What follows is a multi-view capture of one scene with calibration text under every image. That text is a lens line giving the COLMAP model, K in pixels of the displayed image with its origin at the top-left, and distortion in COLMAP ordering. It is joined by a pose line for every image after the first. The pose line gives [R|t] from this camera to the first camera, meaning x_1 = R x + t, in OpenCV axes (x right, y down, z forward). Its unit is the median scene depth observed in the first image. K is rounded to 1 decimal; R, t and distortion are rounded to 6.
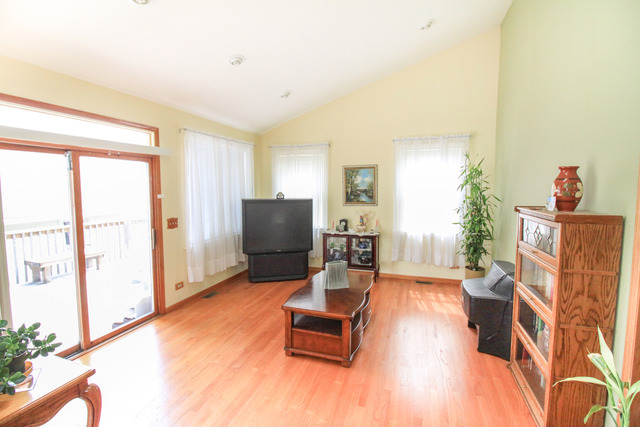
lens RADIAL K [[301.1, 0, 315.5], [0, 301.1, 213.7], [0, 0, 1]] dist [-0.015219, -0.003360]
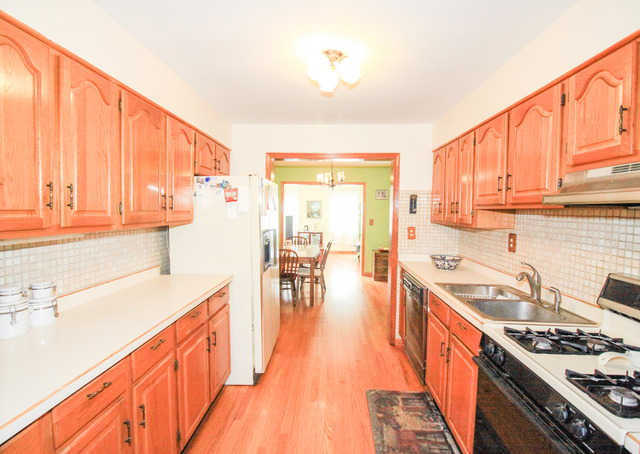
lens RADIAL K [[328.8, 0, 319.0], [0, 328.8, 223.6], [0, 0, 1]] dist [-0.002044, -0.000335]
pose [[0.959968, -0.000226, 0.280110, -0.483802], [0.009524, 0.999448, -0.031832, 0.083185], [-0.279948, 0.033225, 0.959440, -1.285964]]
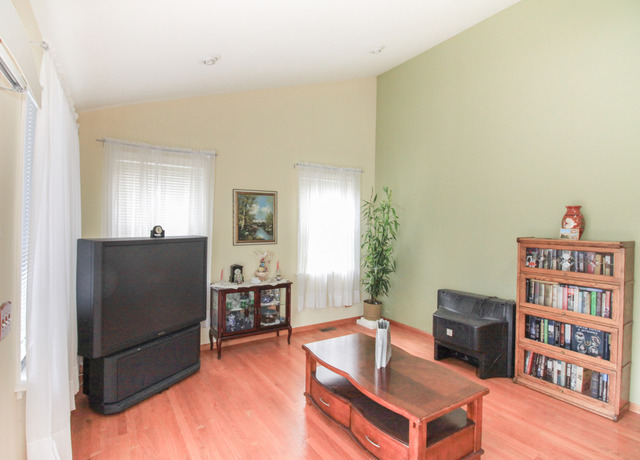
lens RADIAL K [[328.8, 0, 315.3], [0, 328.8, 226.5], [0, 0, 1]] dist [-0.002044, -0.000335]
pose [[0.634307, 0.004309, 0.773070, -0.391397], [0.055294, 0.997171, -0.050927, -0.022134], [-0.771102, 0.075049, 0.632274, 0.382026]]
